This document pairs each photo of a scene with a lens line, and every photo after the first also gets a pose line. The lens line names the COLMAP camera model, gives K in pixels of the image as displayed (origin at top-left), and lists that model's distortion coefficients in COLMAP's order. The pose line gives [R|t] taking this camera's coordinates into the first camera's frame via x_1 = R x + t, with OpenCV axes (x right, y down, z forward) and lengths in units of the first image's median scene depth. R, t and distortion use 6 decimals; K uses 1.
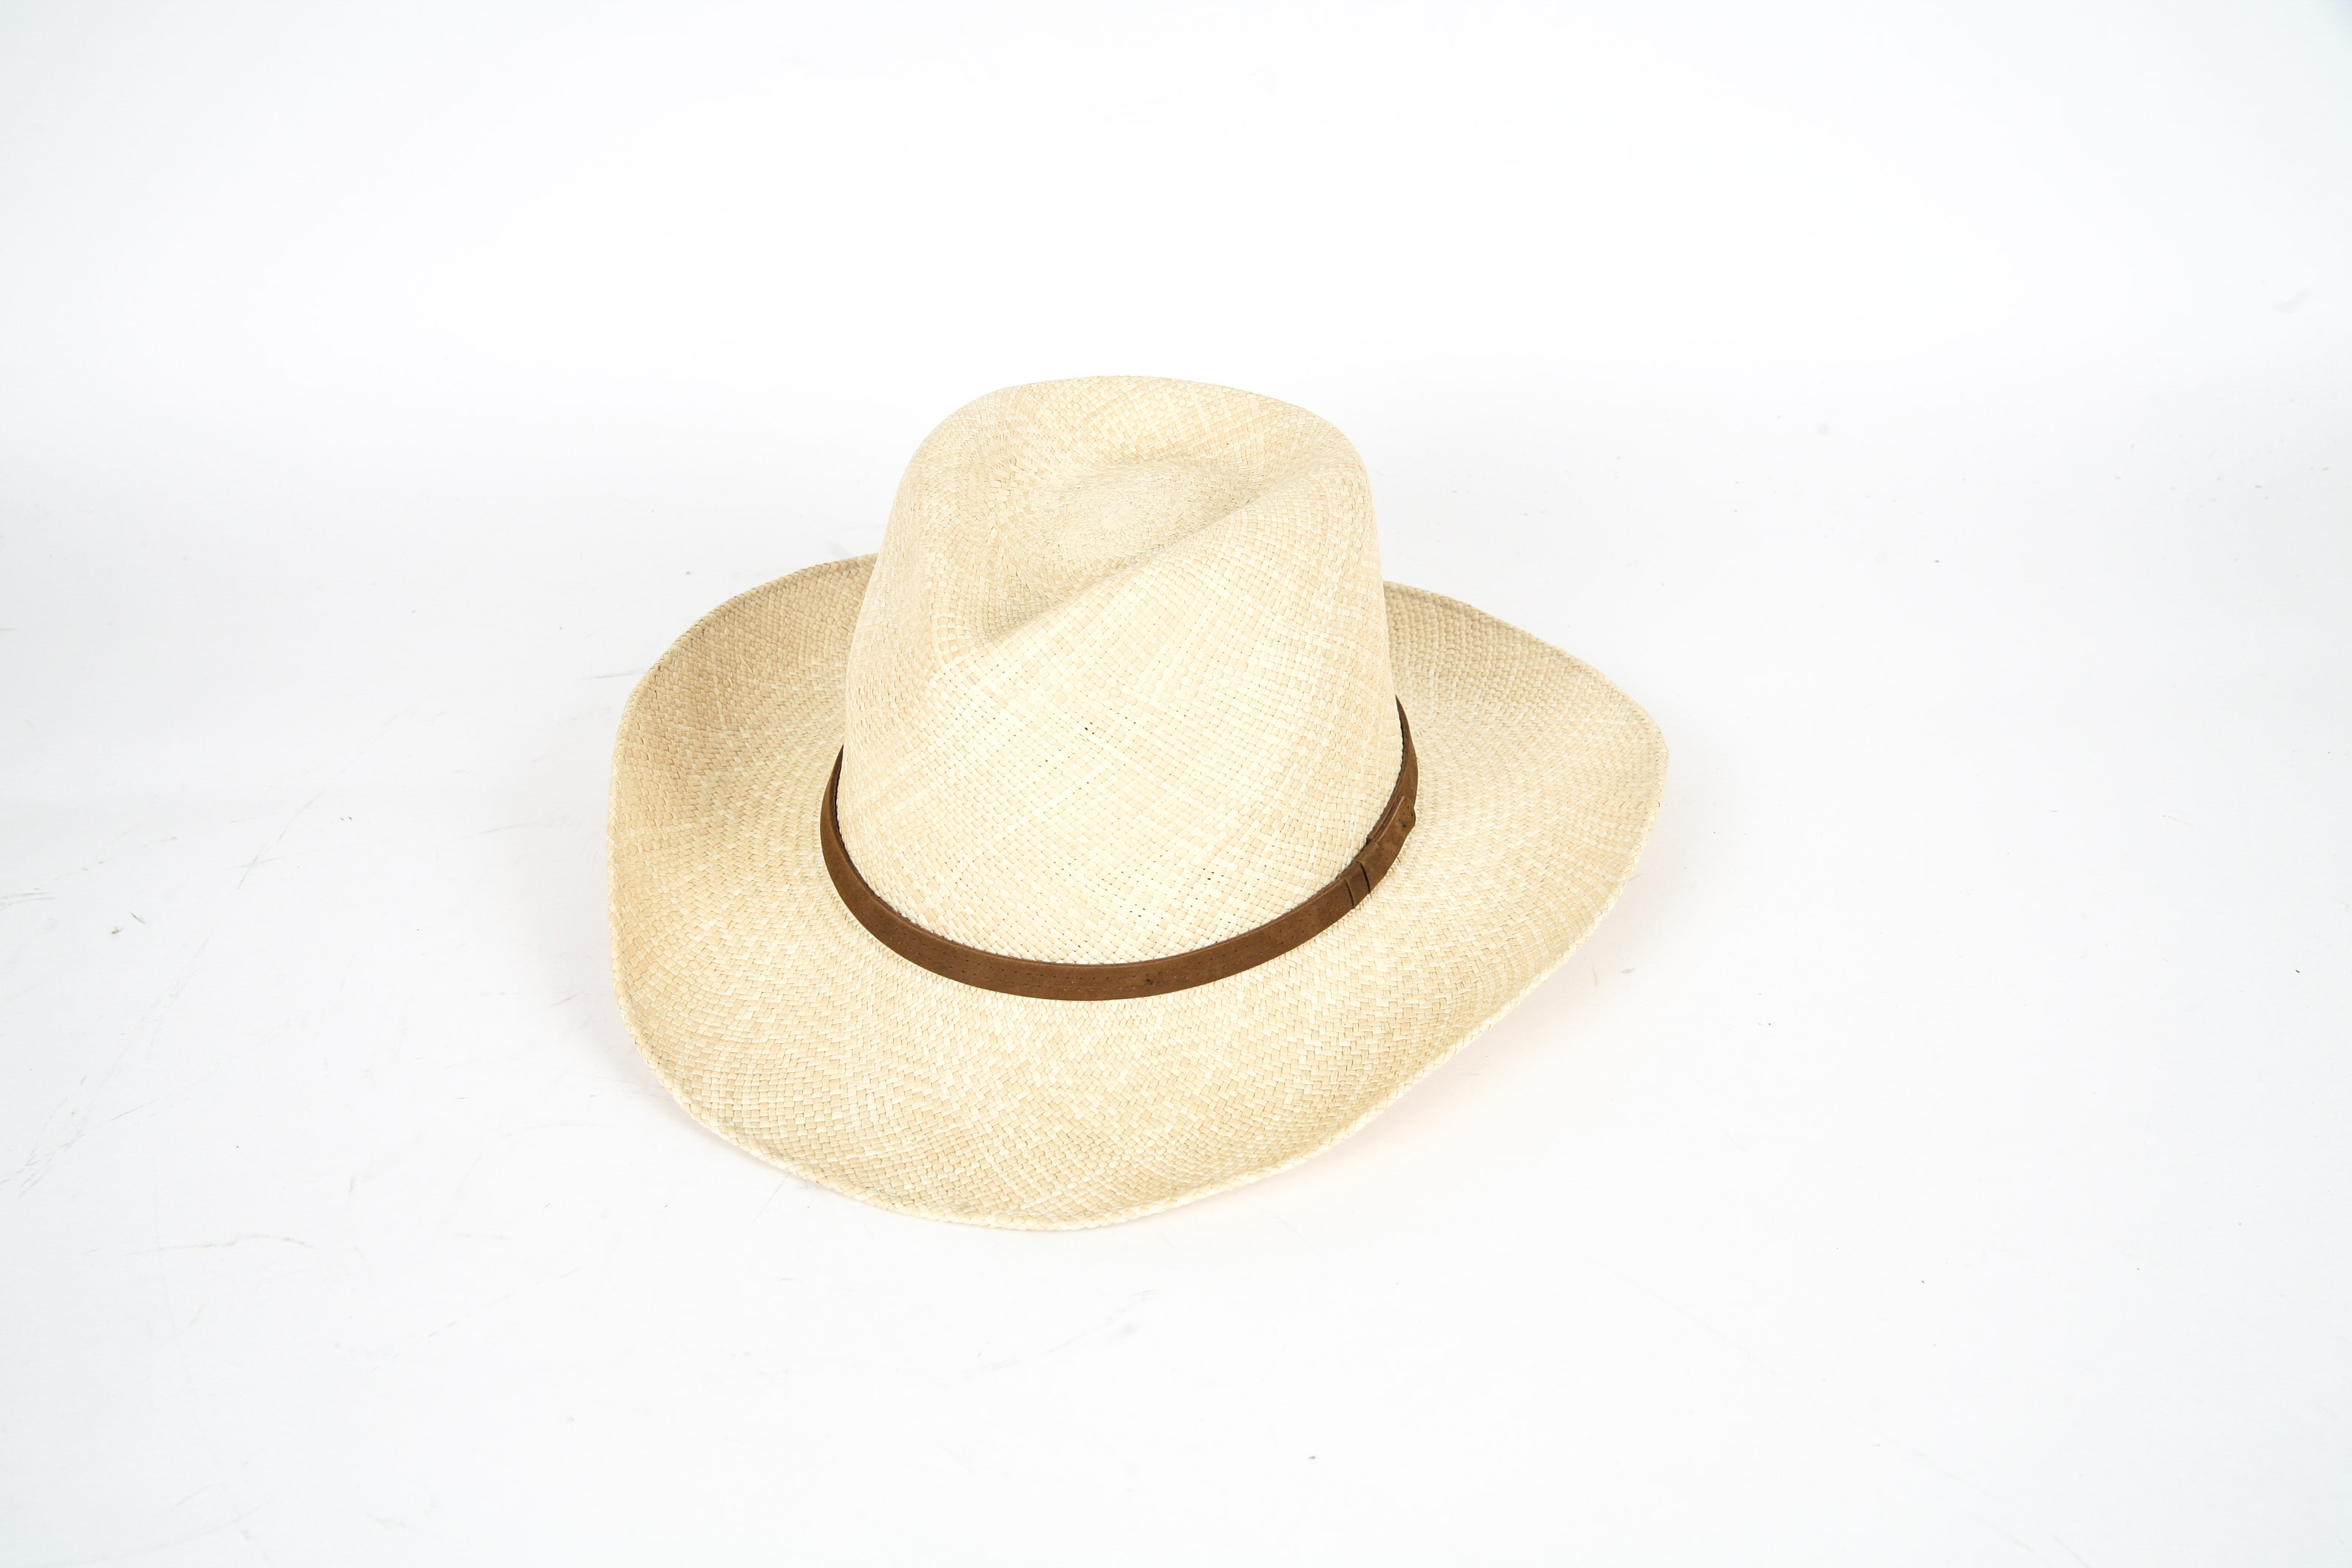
lens RADIAL K [[2651.4, 0, 1179.9], [0, 2651.4, 774.5], [0, 0, 1]] dist [0.015233, 0.000000]
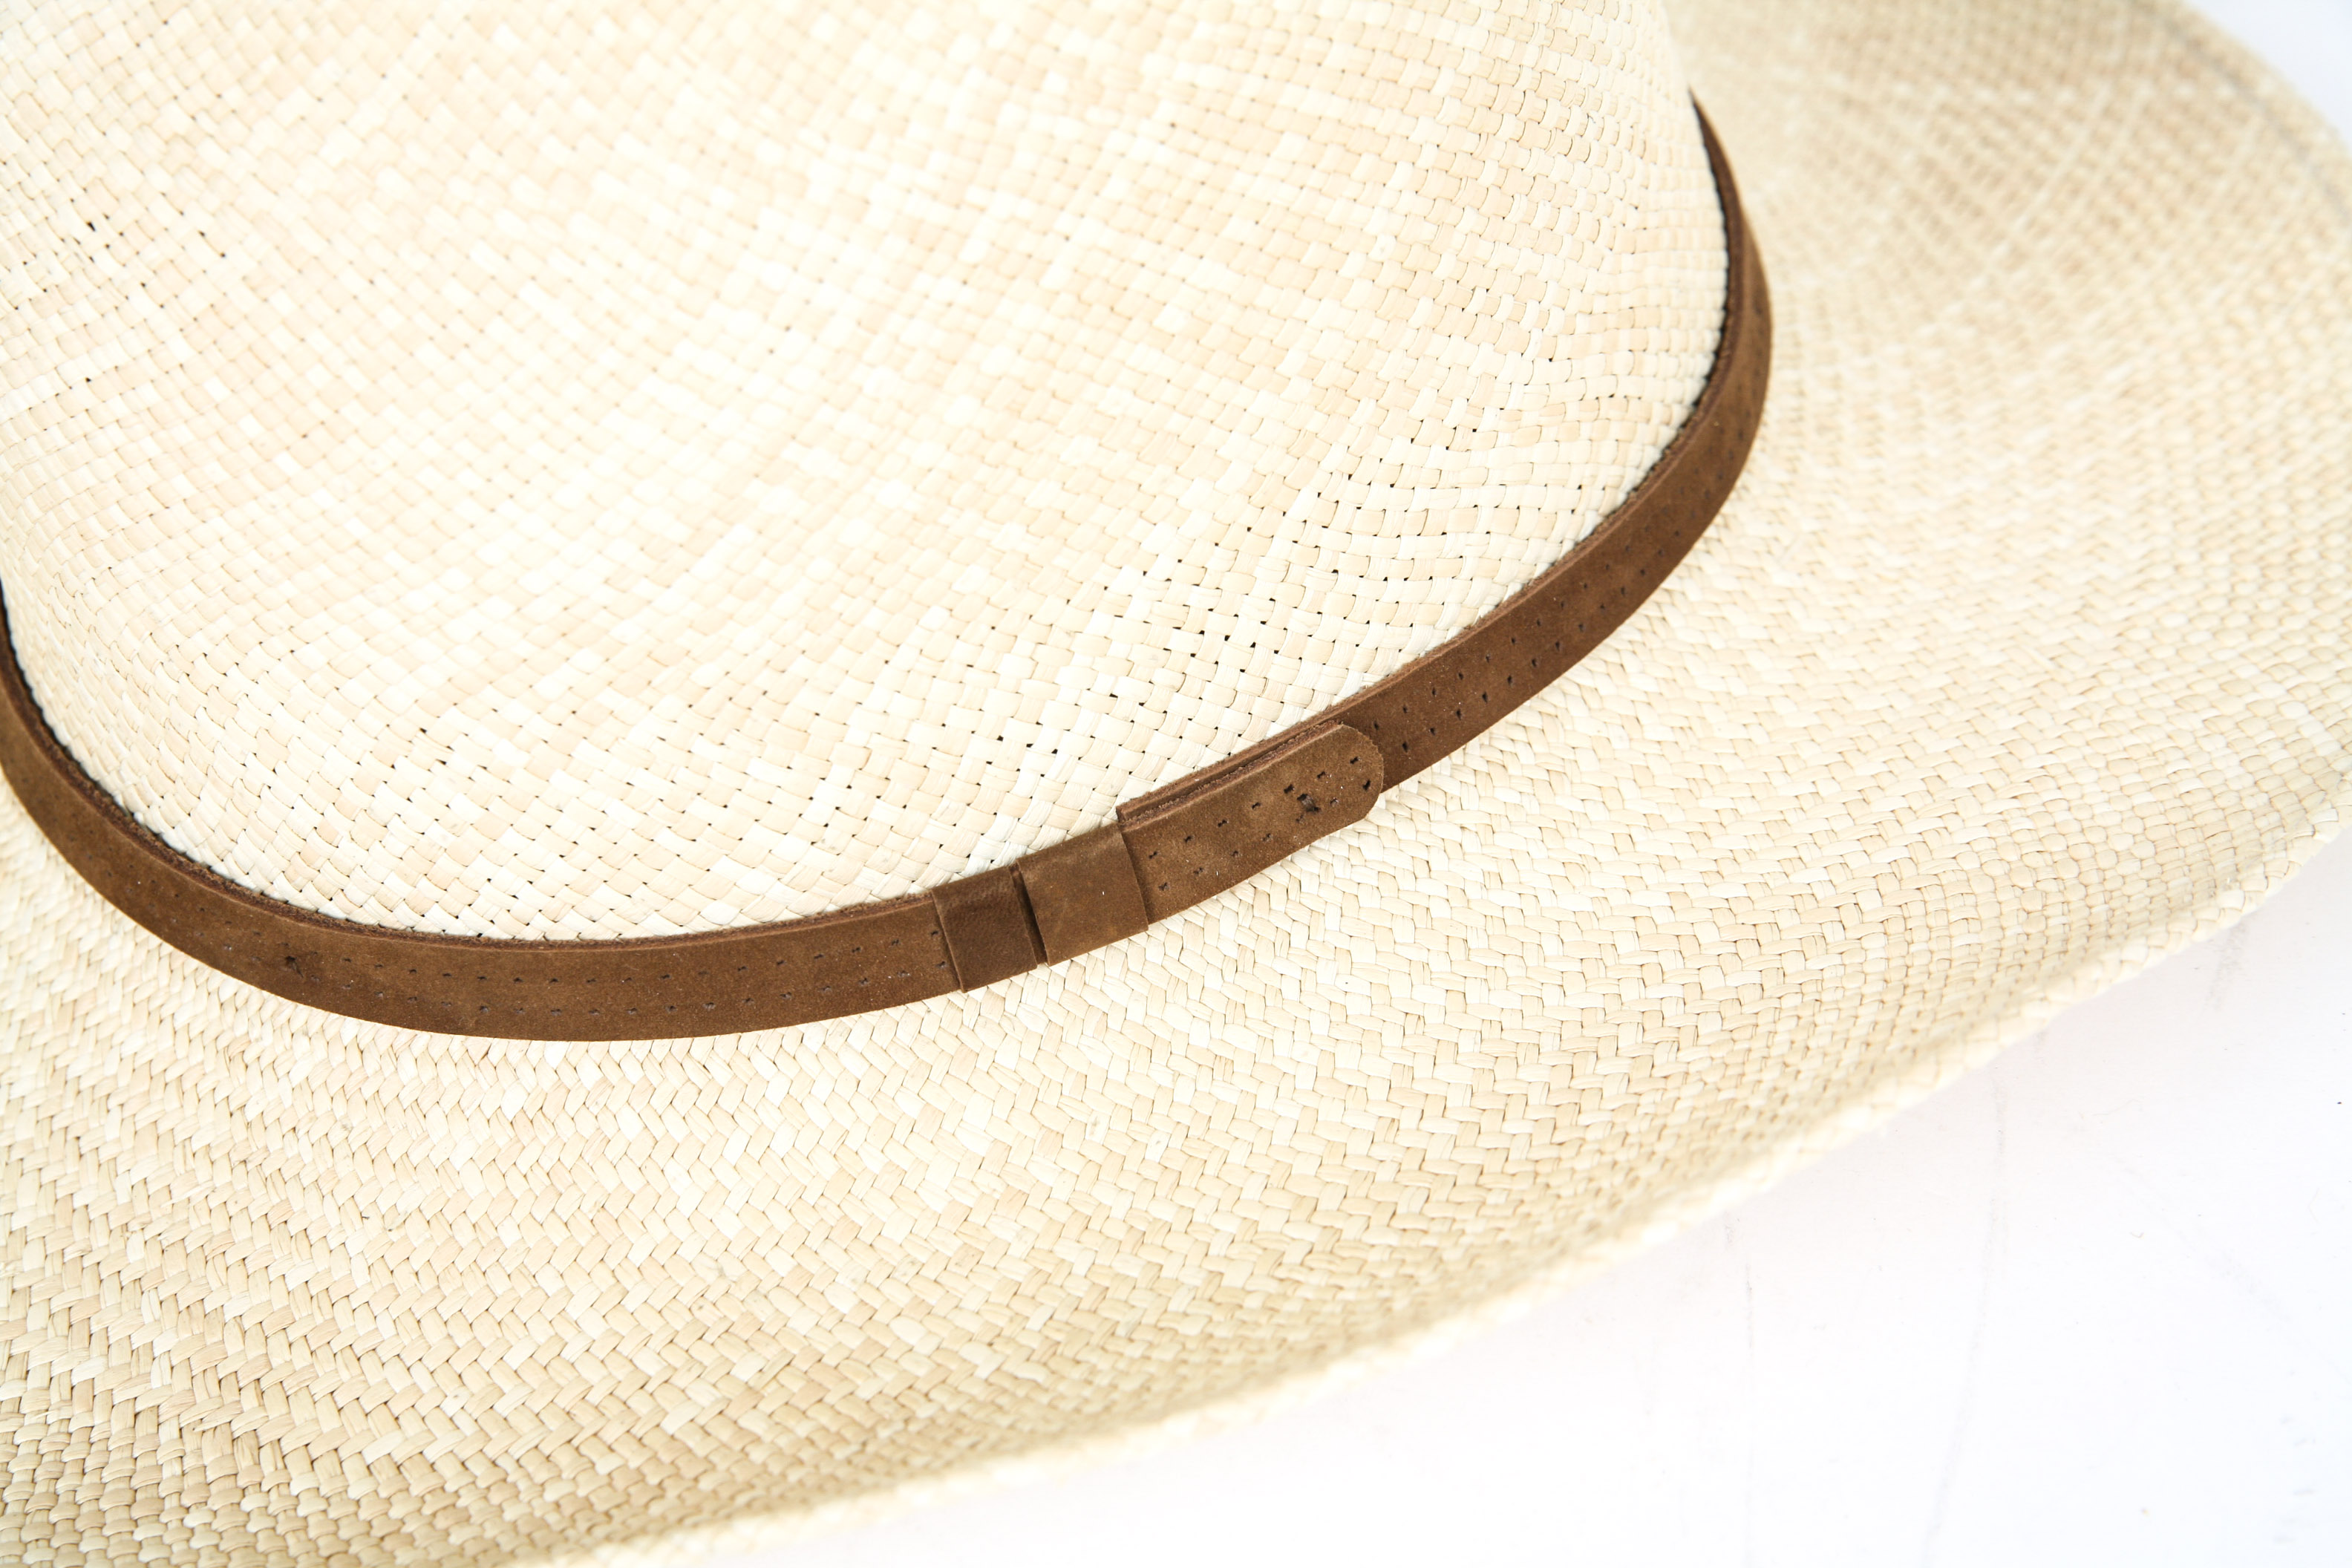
lens RADIAL K [[4310.8, 0, 1178.5], [0, 4310.8, 787.4], [0, 0, 1]] dist [0.075400, 0.000000]
pose [[0.773476, 0.377384, -0.509231, 0.366359], [-0.261000, 0.921786, 0.286686, -0.140648], [0.577593, -0.088835, 0.811477, 0.600792]]
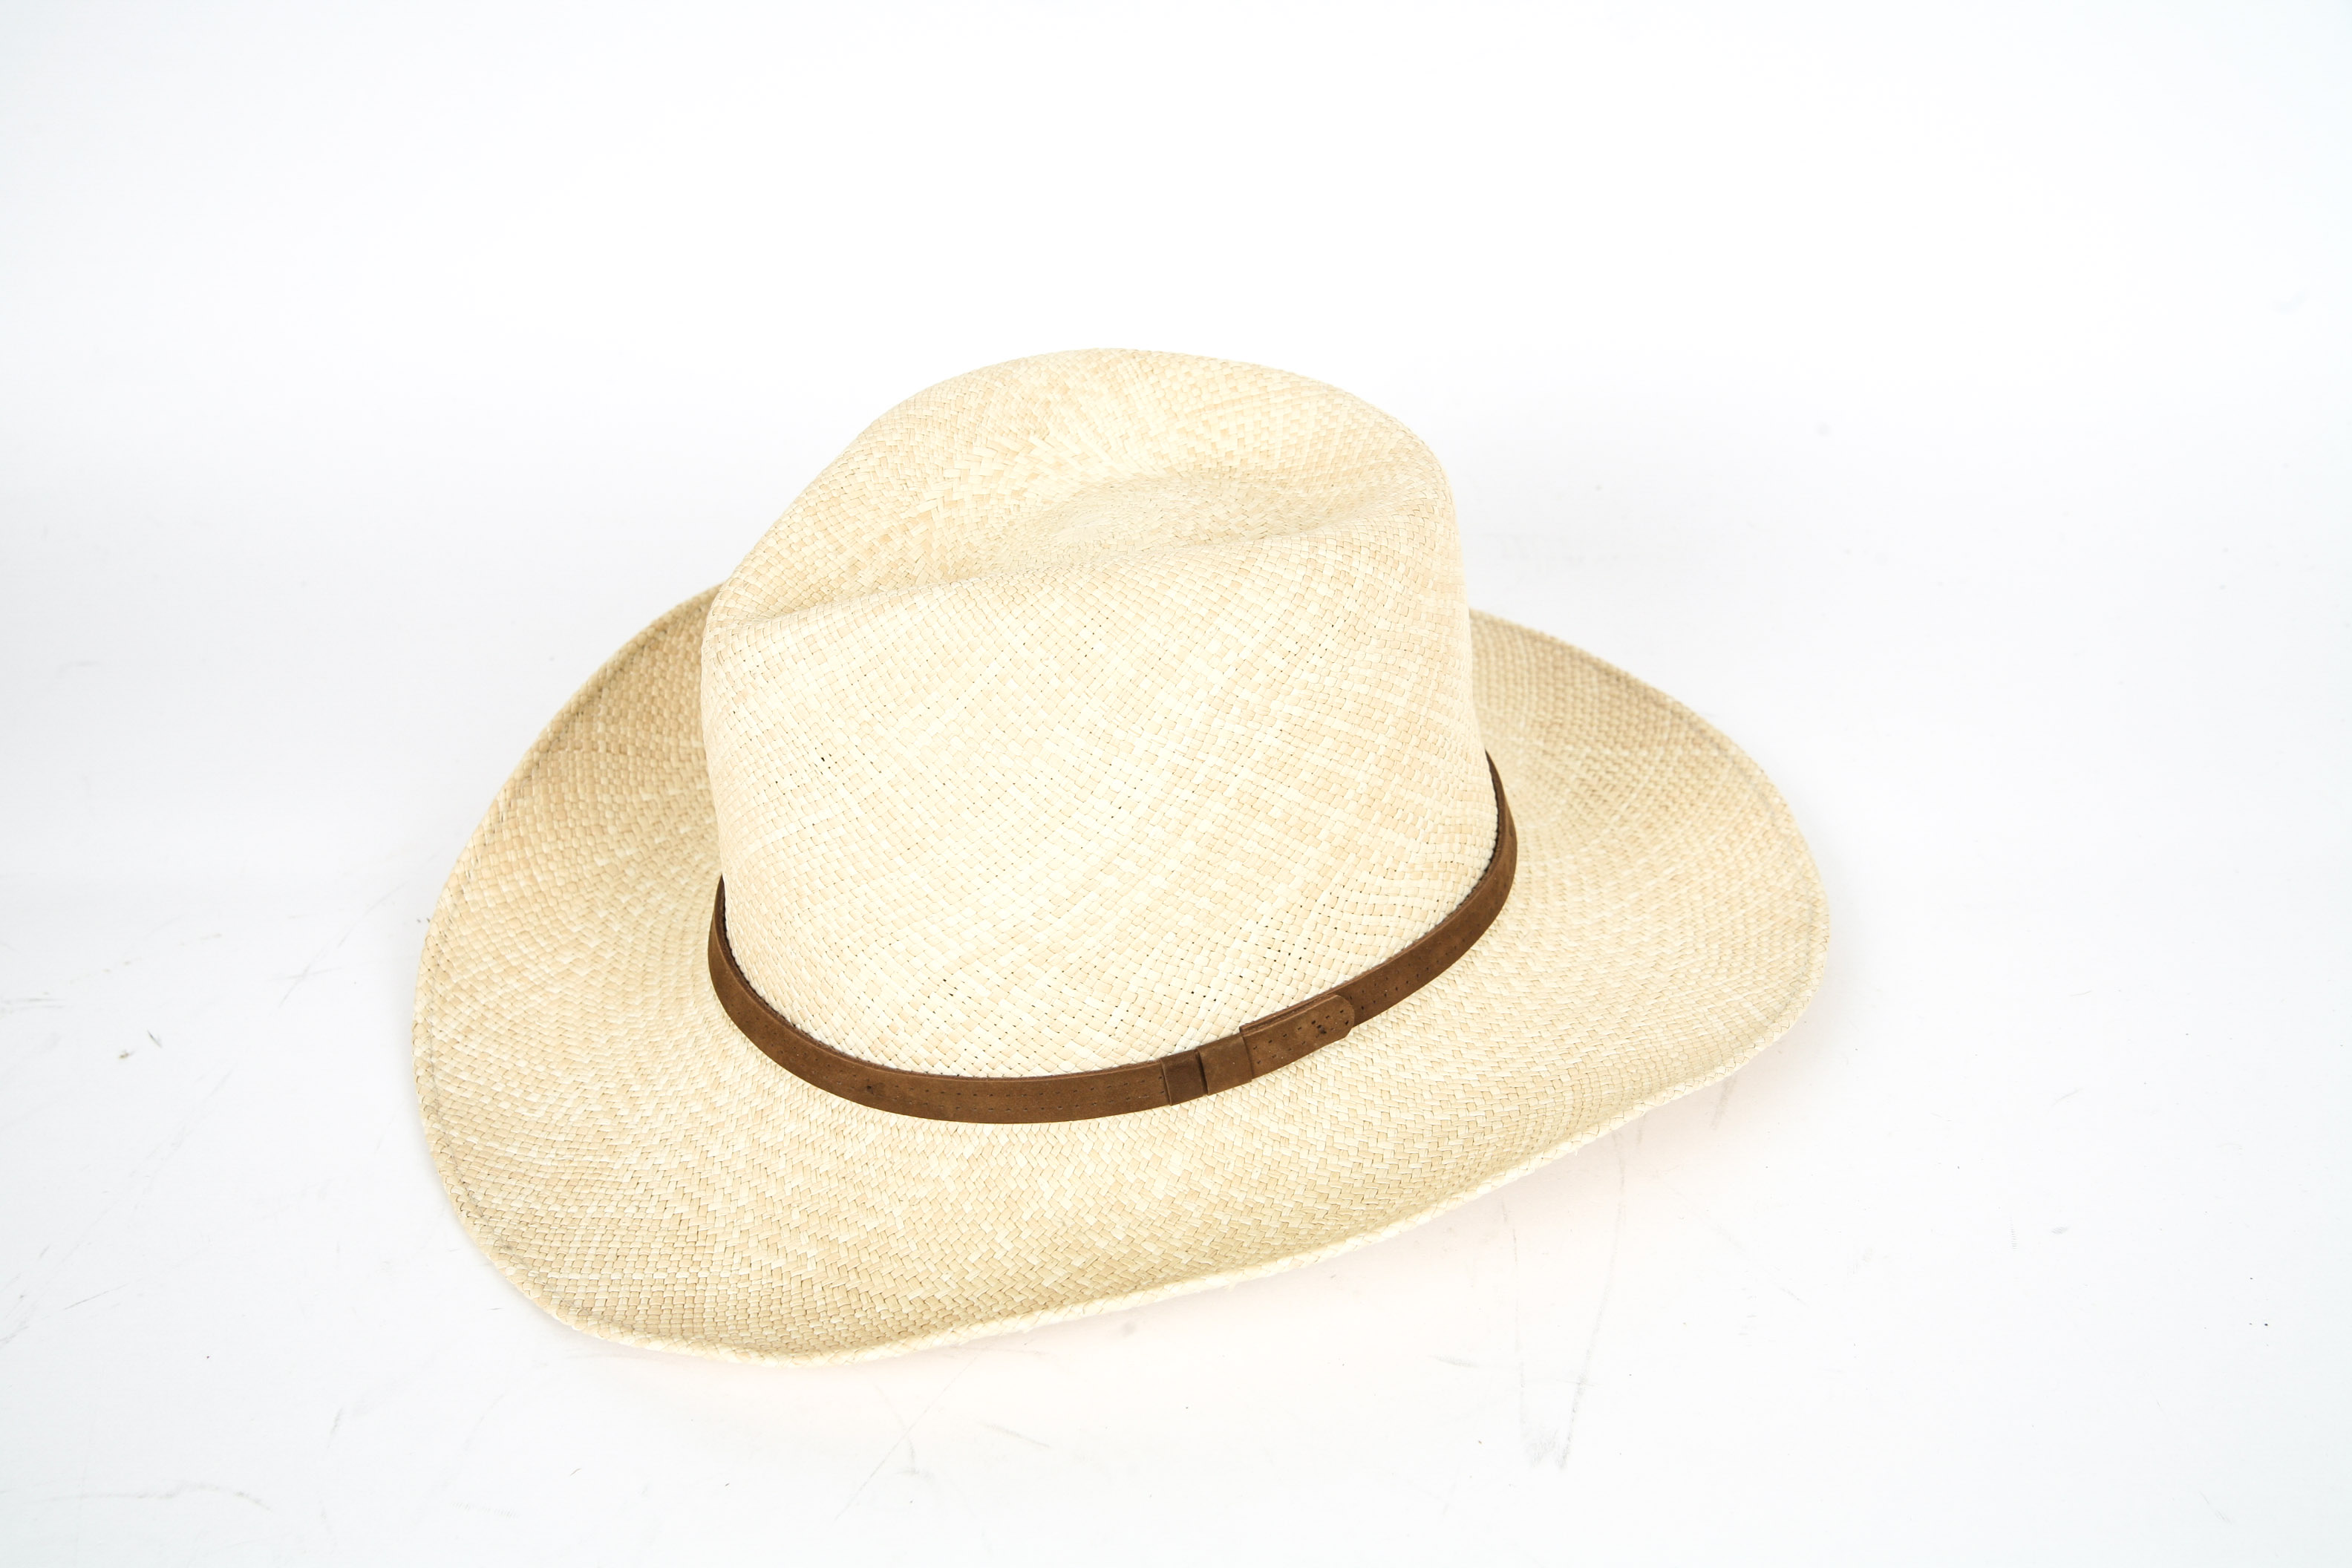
lens RADIAL K [[2741.2, 0, 1164.8], [0, 2741.2, 775.8], [0, 0, 1]] dist [0.006102, 0.000000]
pose [[0.782407, 0.309521, -0.540404, 0.477180], [-0.296978, 0.948163, 0.113098, -0.132063], [0.547397, 0.071999, 0.833770, 0.350589]]
